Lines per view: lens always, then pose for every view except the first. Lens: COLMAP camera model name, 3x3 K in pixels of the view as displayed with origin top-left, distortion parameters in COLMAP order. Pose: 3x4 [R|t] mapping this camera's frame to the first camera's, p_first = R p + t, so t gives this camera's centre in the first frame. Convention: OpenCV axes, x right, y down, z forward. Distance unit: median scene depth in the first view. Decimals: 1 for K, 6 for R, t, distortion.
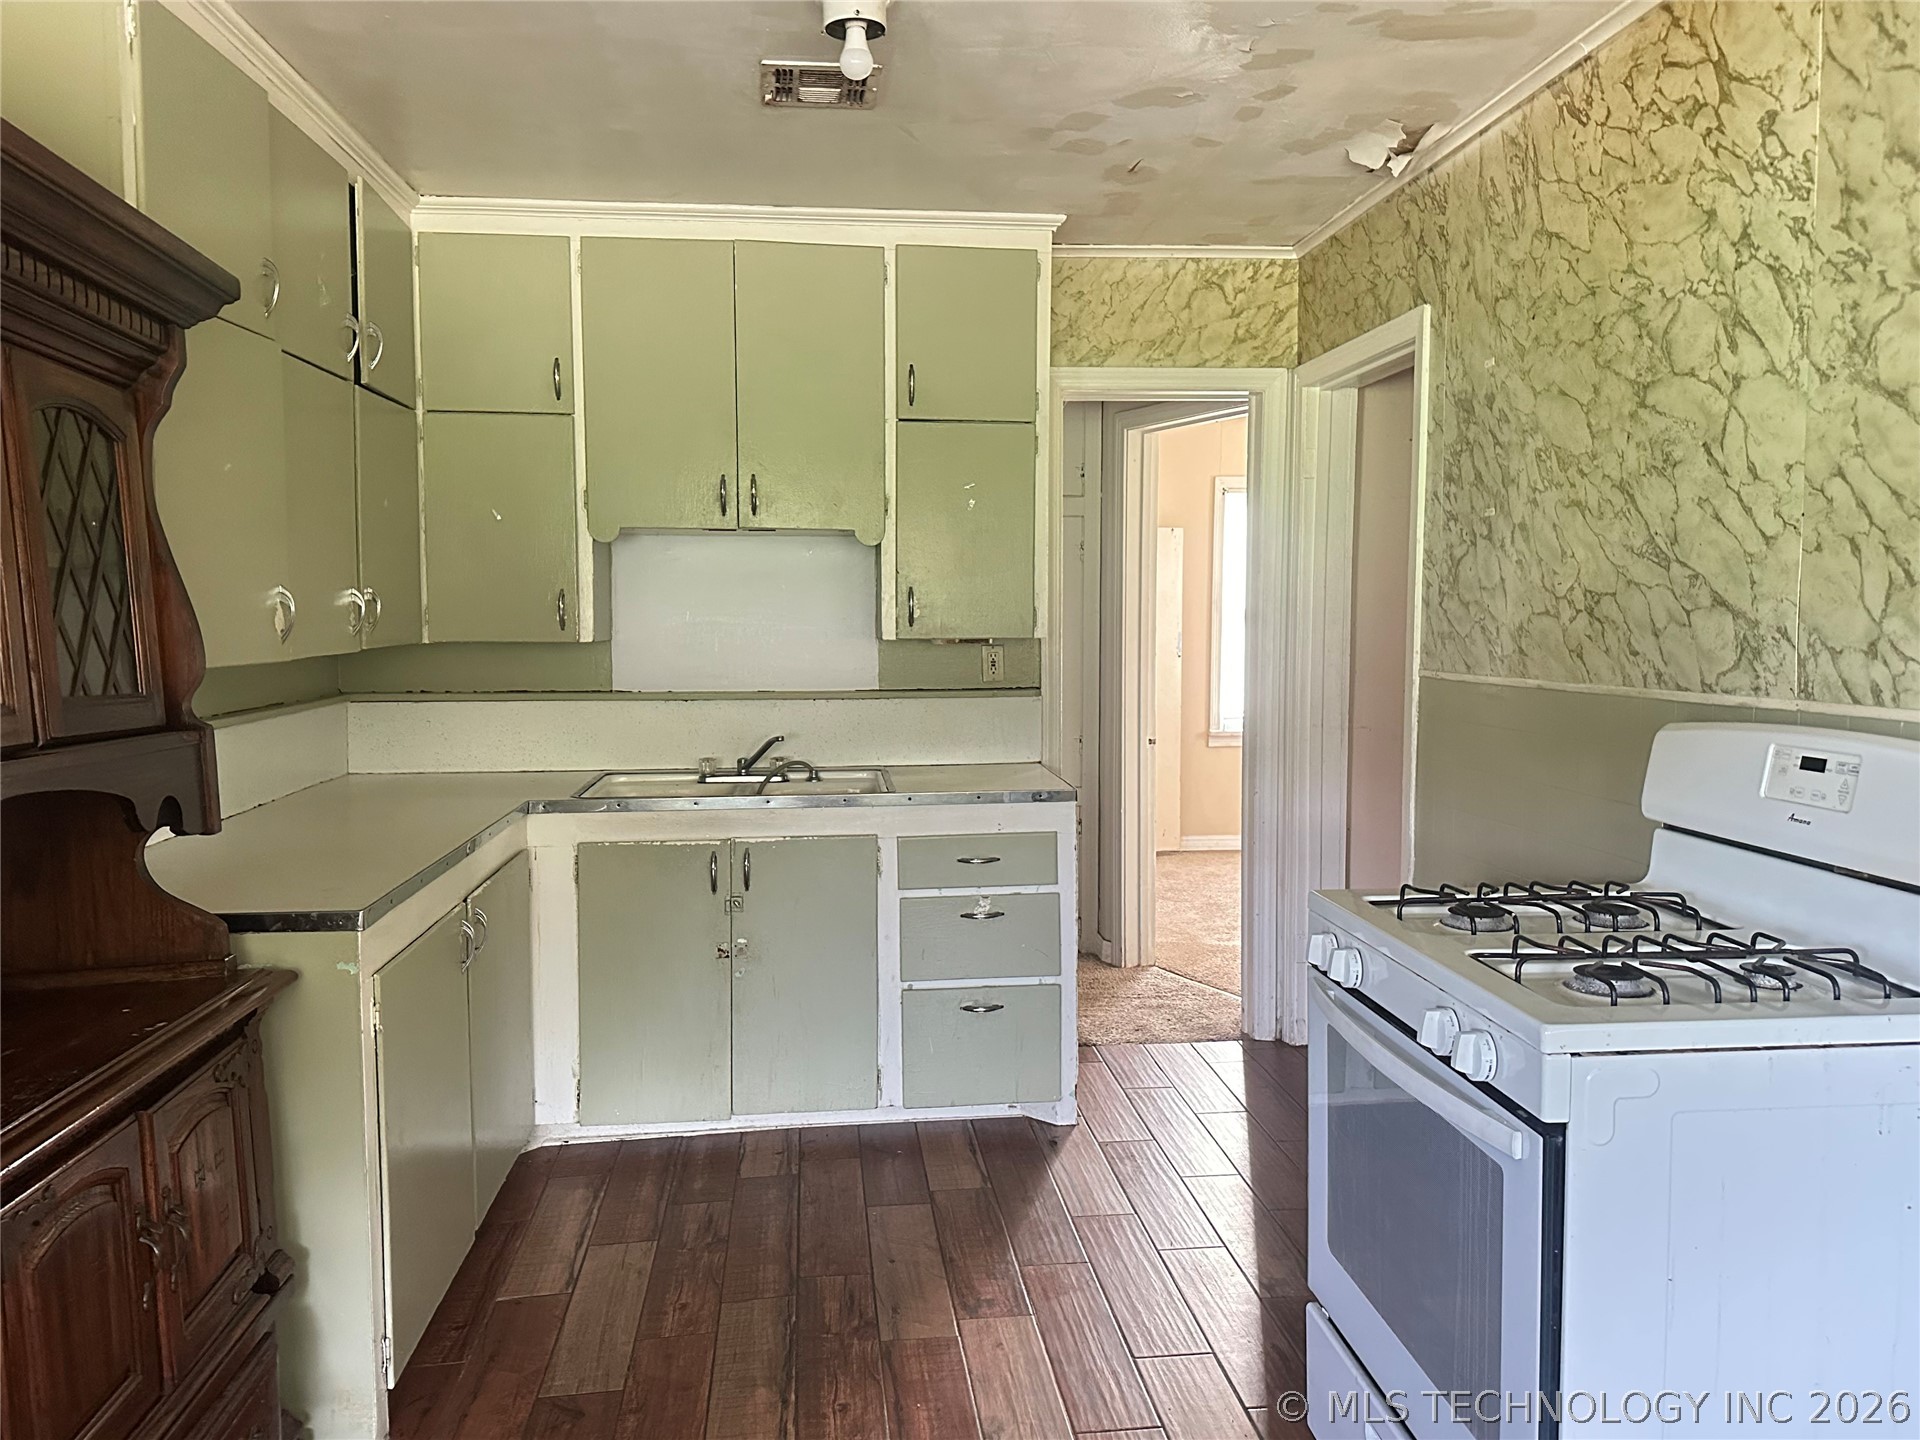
lens RADIAL K [[1431.7, 0, 958.2], [0, 1431.7, 729.3], [0, 0, 1]] dist [0.061257, -0.067418]
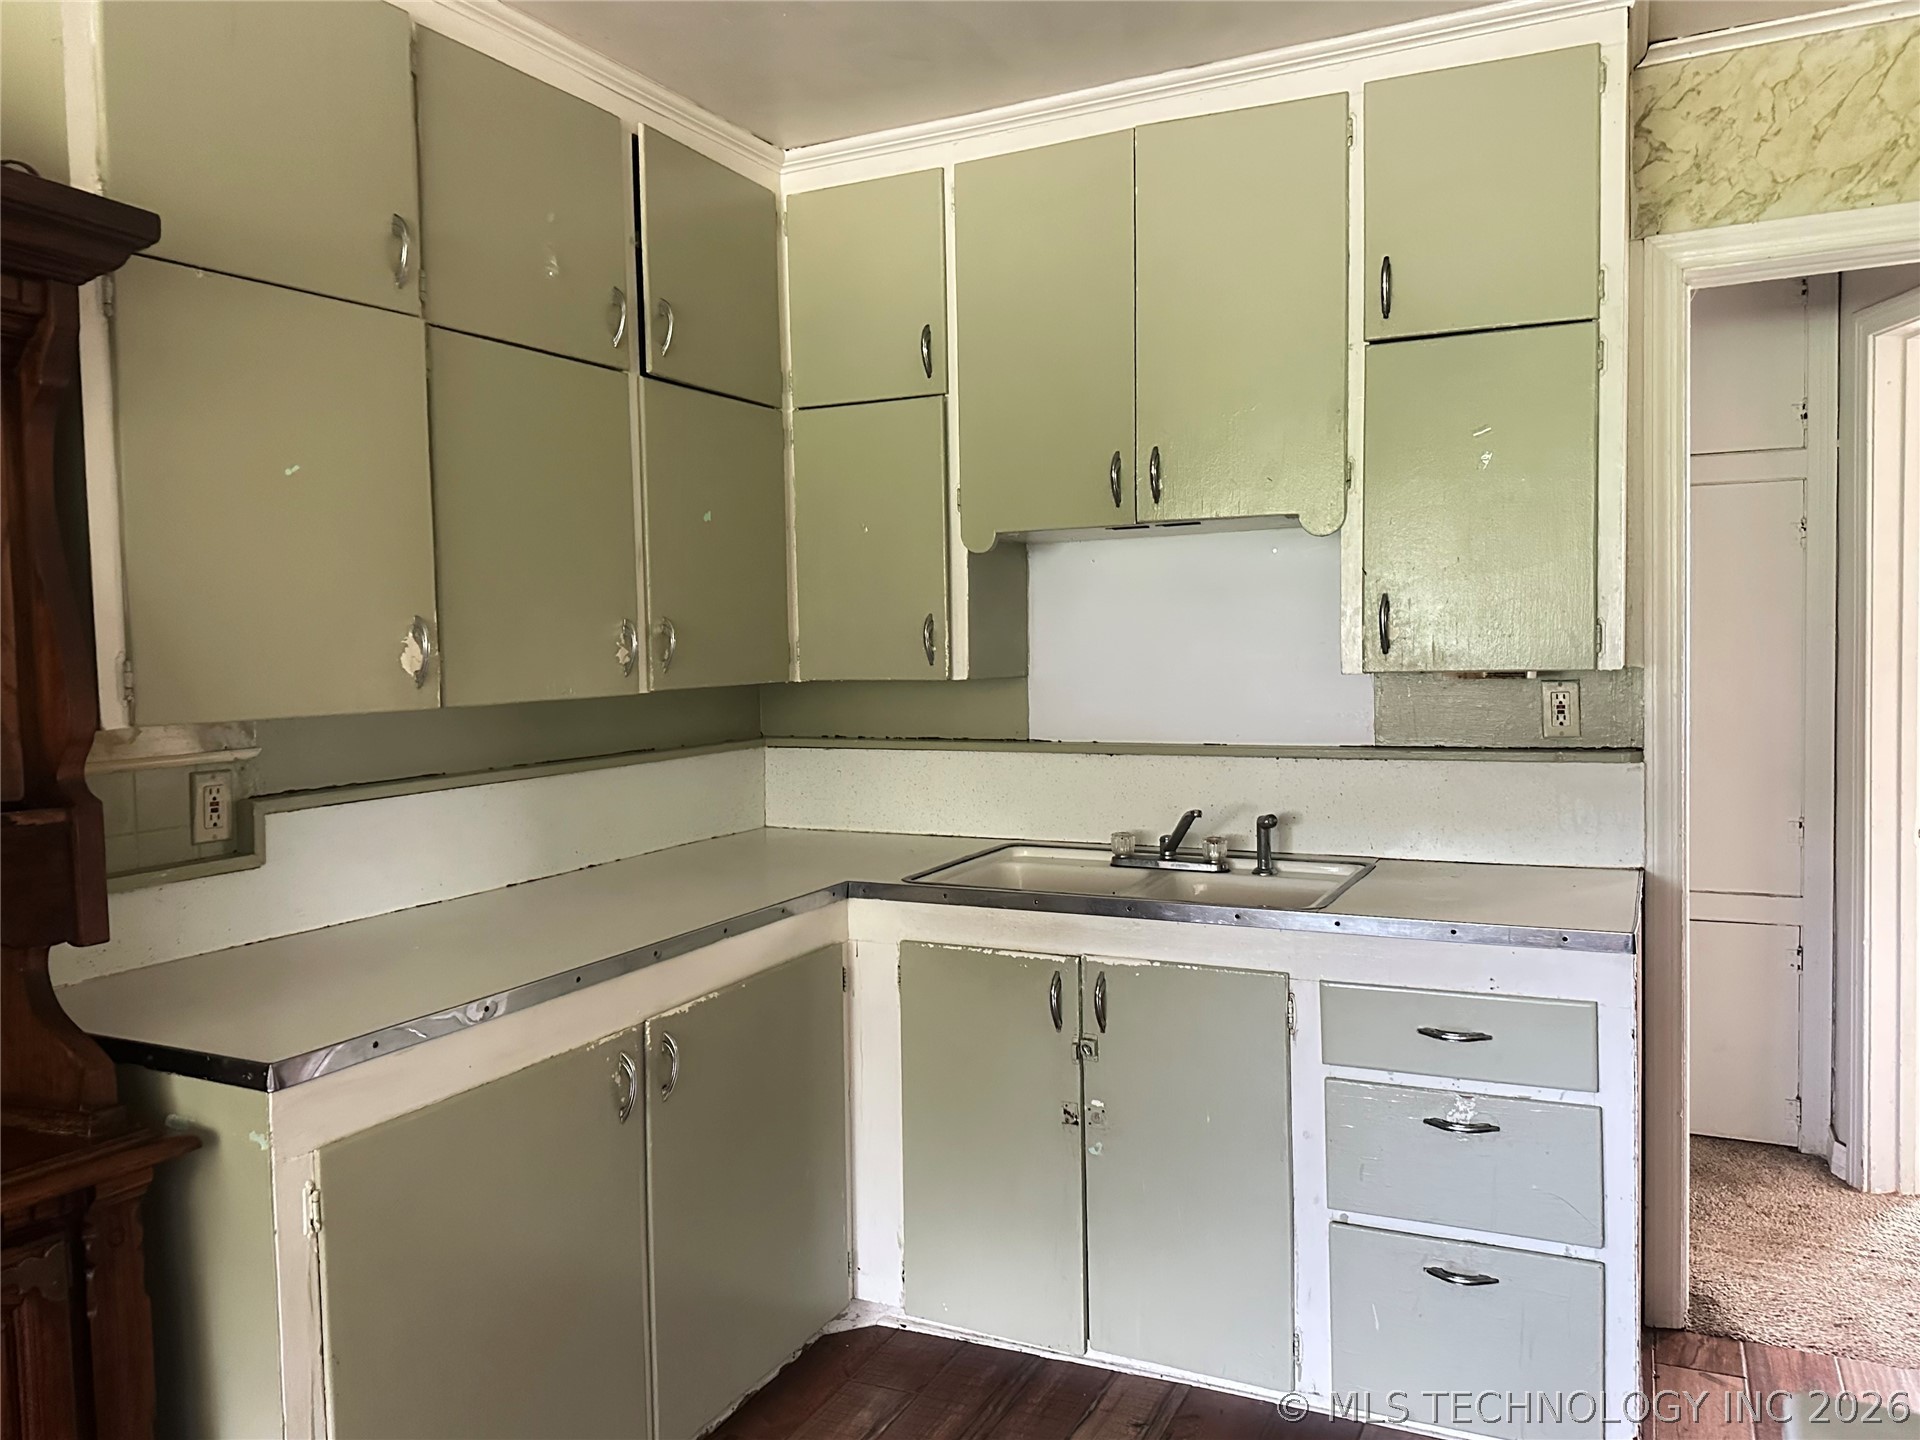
lens RADIAL K [[1431.7, 0, 940.4], [0, 1431.7, 709.5], [0, 0, 1]] dist [0.061257, -0.067418]
pose [[0.846649, 0.009693, -0.532063, 0.149399], [-0.026753, 0.999345, -0.024366, -0.024899], [0.531478, 0.034864, 0.846354, 0.335001]]
